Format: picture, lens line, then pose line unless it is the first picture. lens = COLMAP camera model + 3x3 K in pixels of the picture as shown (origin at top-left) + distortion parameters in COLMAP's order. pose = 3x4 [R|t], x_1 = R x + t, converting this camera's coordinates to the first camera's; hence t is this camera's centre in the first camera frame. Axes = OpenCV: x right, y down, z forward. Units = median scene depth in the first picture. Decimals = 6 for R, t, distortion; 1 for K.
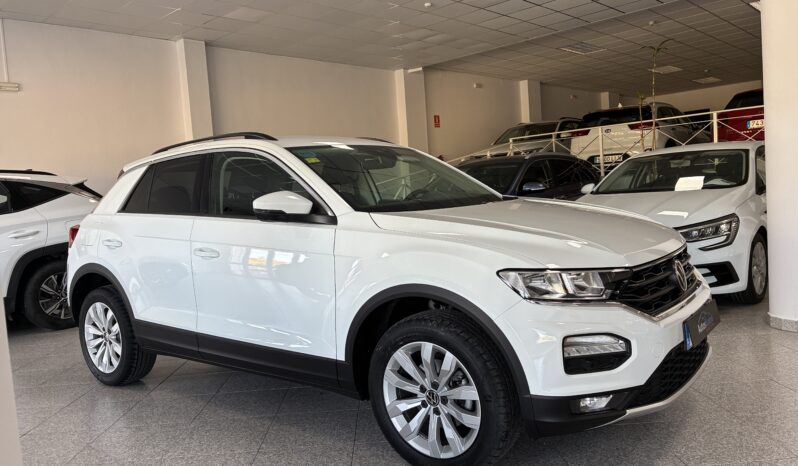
lens RADIAL K [[601.4, 0, 399.0], [0, 601.4, 233.0], [0, 0, 1]] dist [0.018246, -0.006782]
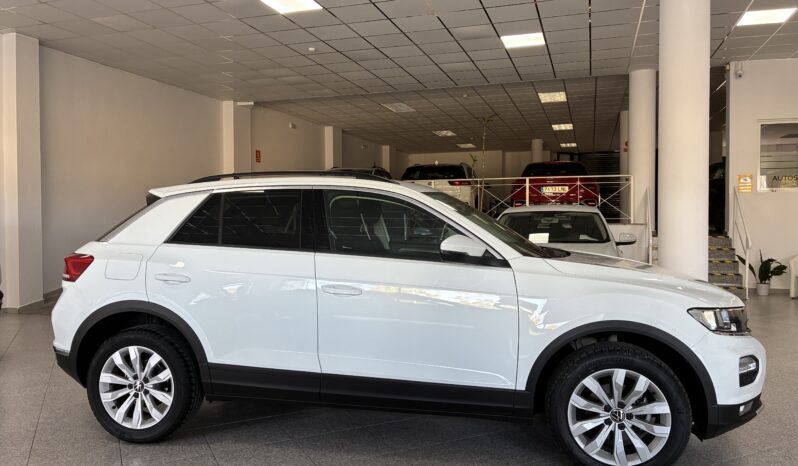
lens RADIAL K [[601.4, 0, 399.0], [0, 601.4, 233.0], [0, 0, 1]] dist [0.018246, -0.006782]
pose [[0.901188, 0.053338, 0.430133, -0.689562], [-0.026397, 0.997311, -0.068365, 0.003733], [-0.432623, 0.050256, 0.900173, 0.068823]]
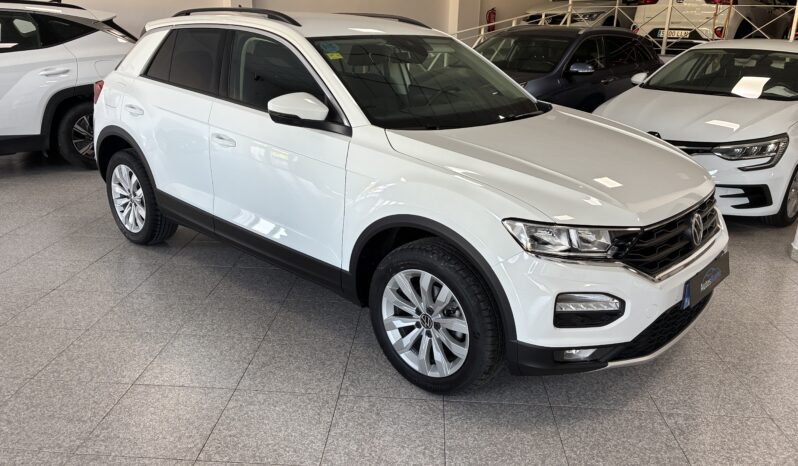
lens RADIAL K [[598.7, 0, 402.9], [0, 598.7, 235.1], [0, 0, 1]] dist [0.022945, -0.006934]
pose [[0.992880, 0.112652, -0.038711, 0.030270], [-0.098688, 0.959935, 0.262271, -0.108423], [0.066705, -0.256584, 0.964217, 0.029021]]
